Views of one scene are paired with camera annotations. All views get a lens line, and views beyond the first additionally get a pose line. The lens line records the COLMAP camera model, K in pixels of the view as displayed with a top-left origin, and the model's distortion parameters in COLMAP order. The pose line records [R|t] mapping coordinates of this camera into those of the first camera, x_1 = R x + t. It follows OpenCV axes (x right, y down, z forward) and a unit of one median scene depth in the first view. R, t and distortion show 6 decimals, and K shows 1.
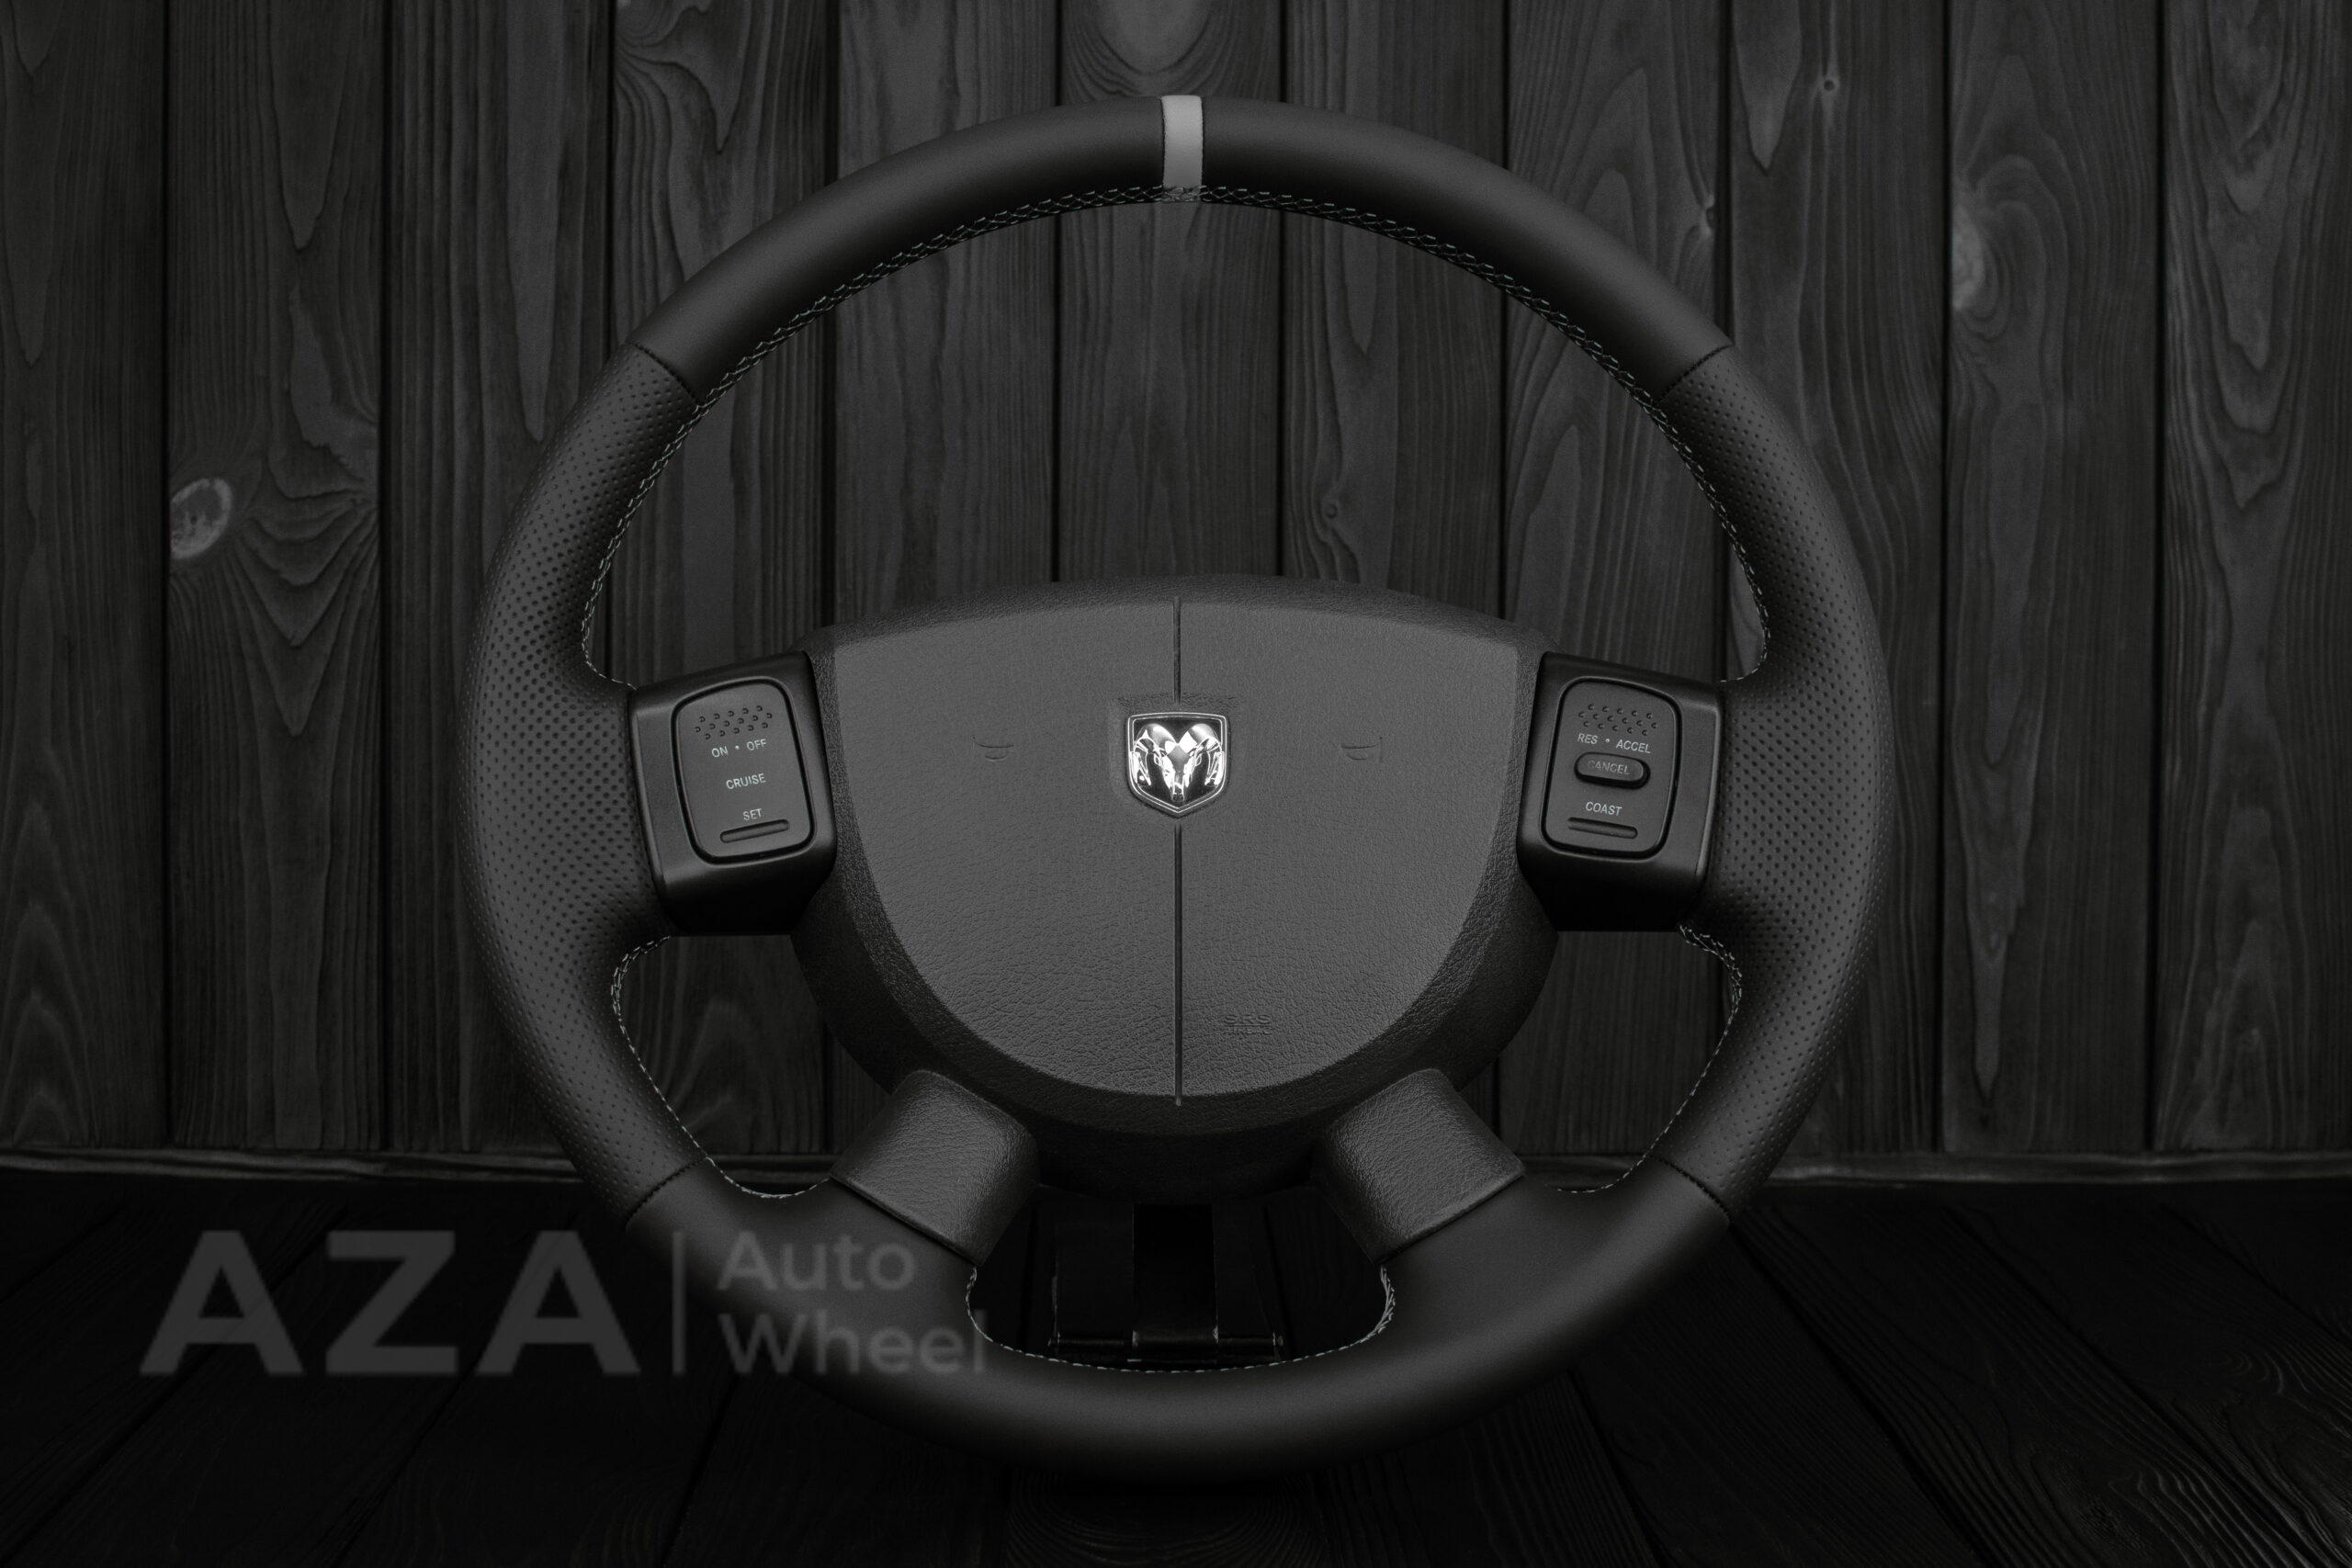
lens RADIAL K [[3723.0, 0, 1159.4], [0, 3723.0, 796.9], [0, 0, 1]] dist [-0.178966, 0.000000]
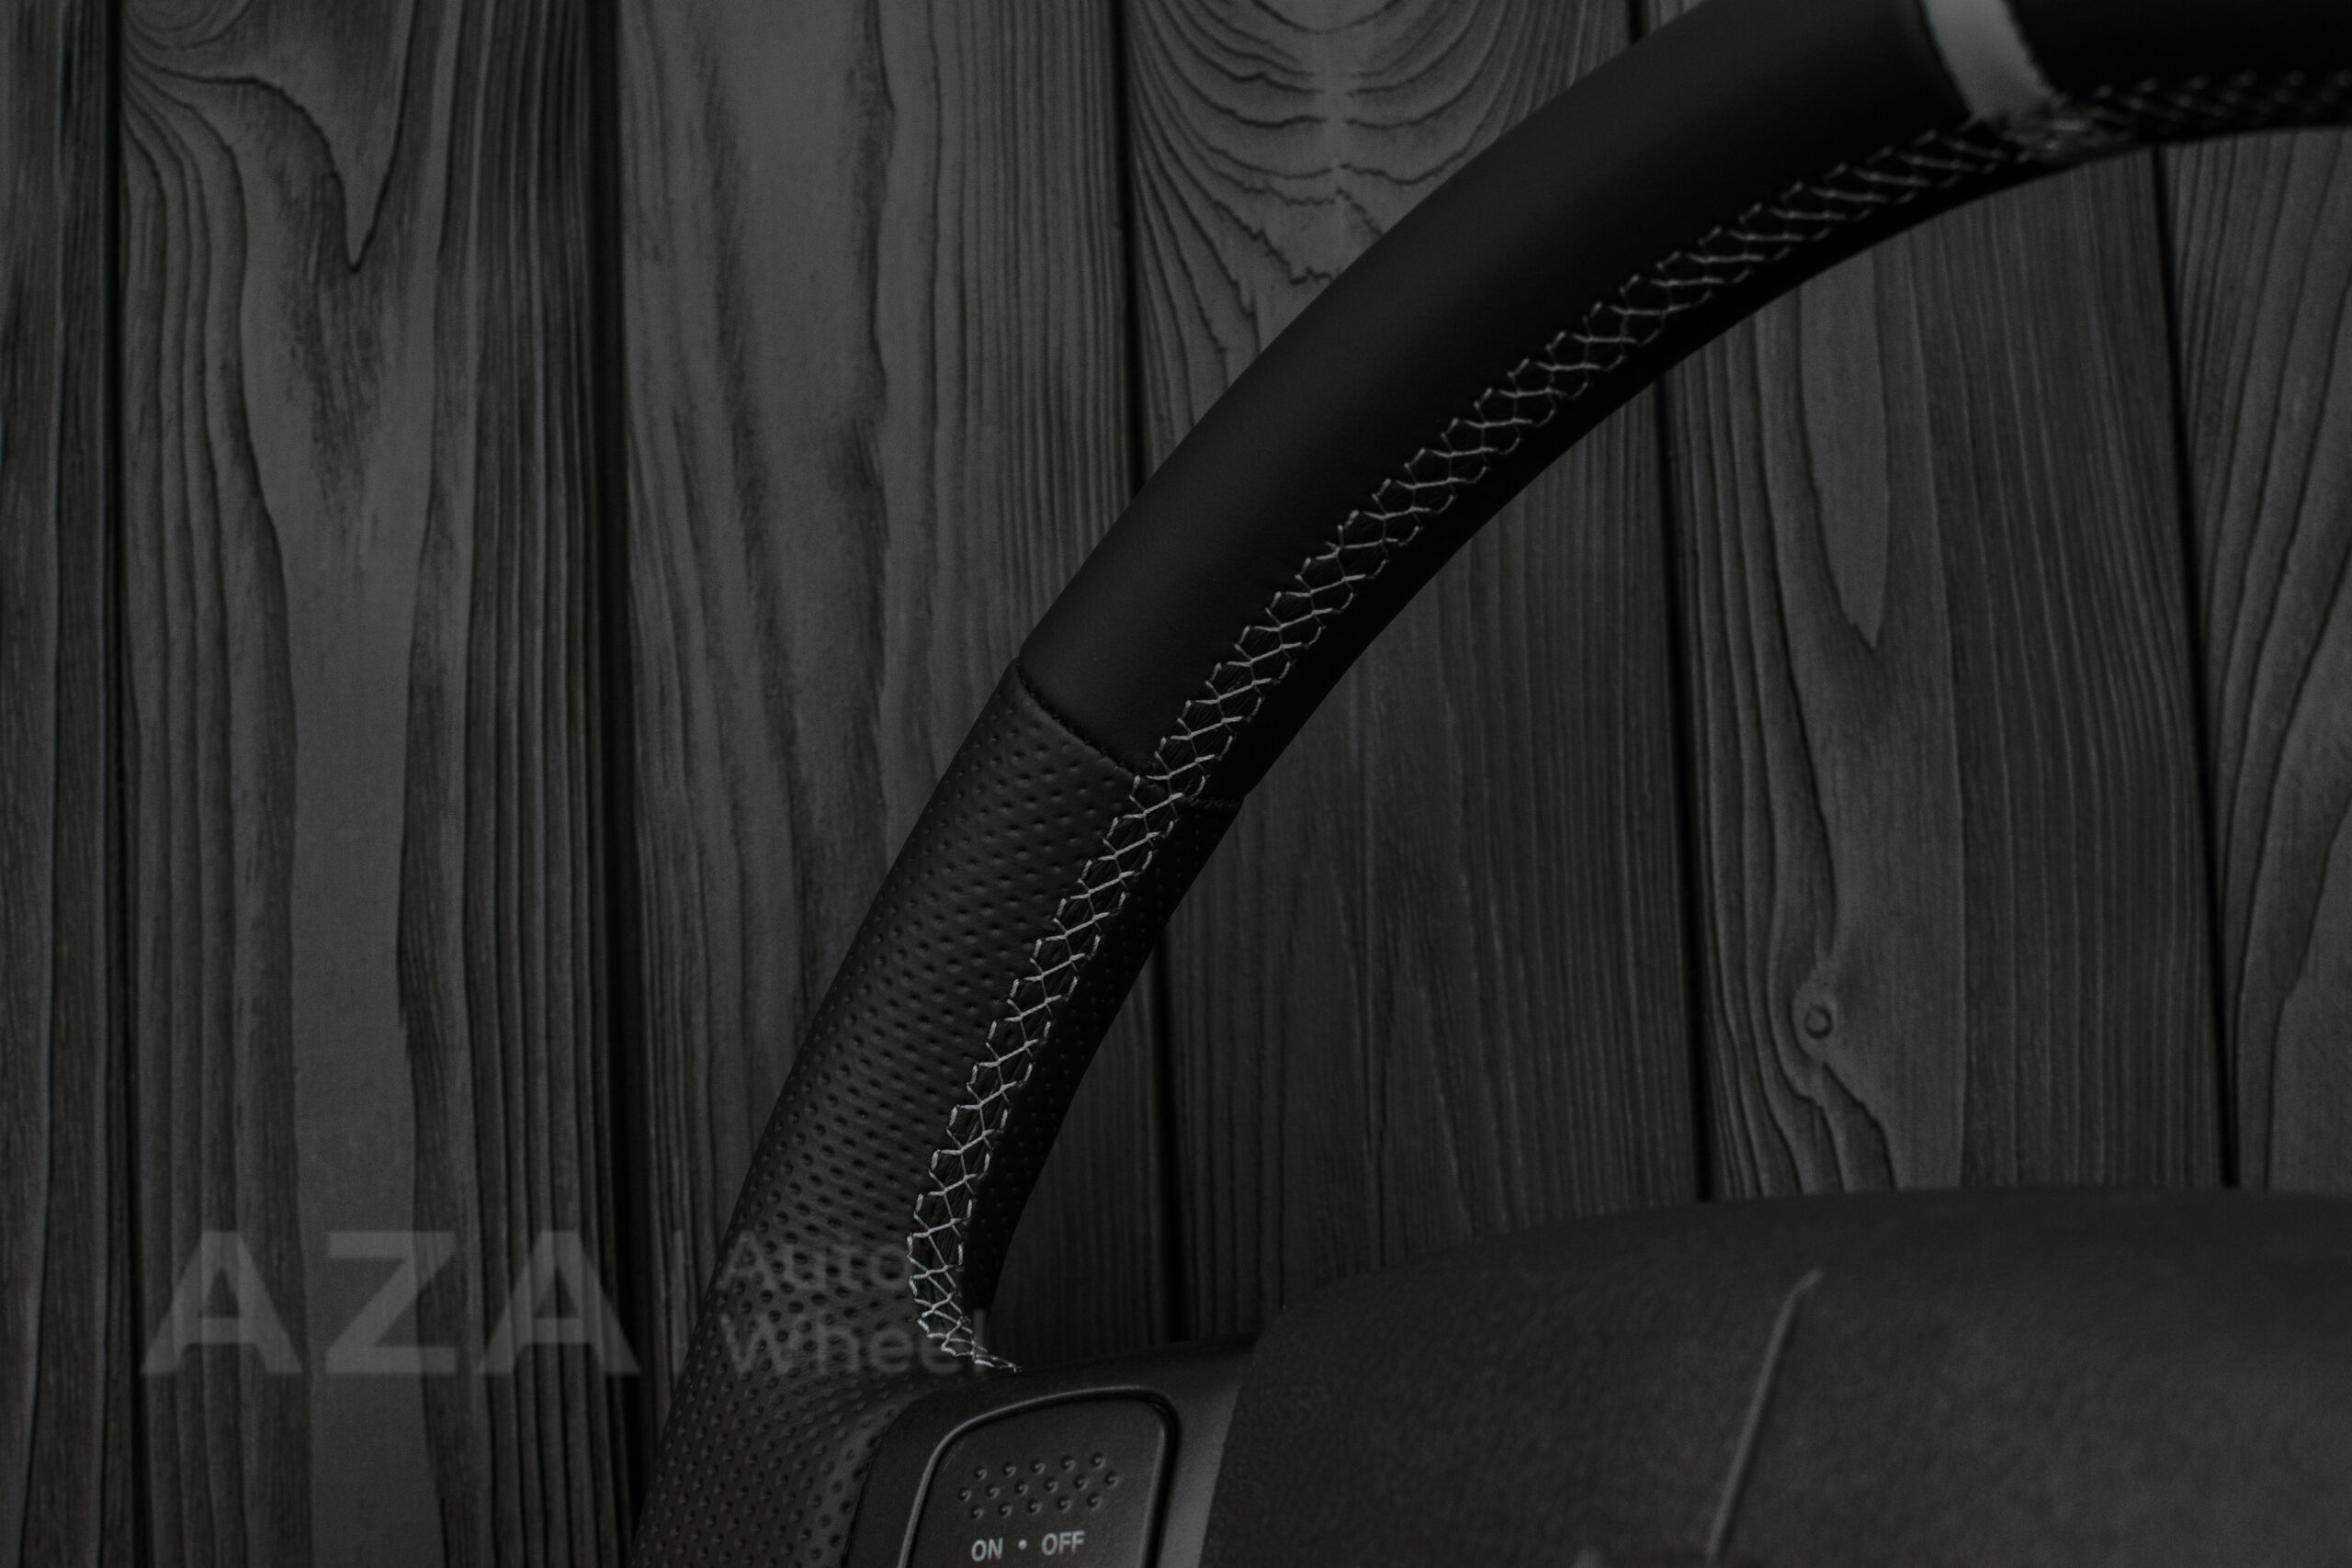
lens RADIAL K [[3723.0, 0, 1158.2], [0, 3723.0, 760.4], [0, 0, 1]] dist [-0.178966, 0.000000]
pose [[0.997264, -0.054796, -0.049626, -0.005776], [0.046957, 0.987980, -0.147278, -0.048390], [0.057100, 0.144545, 0.987849, 0.582772]]
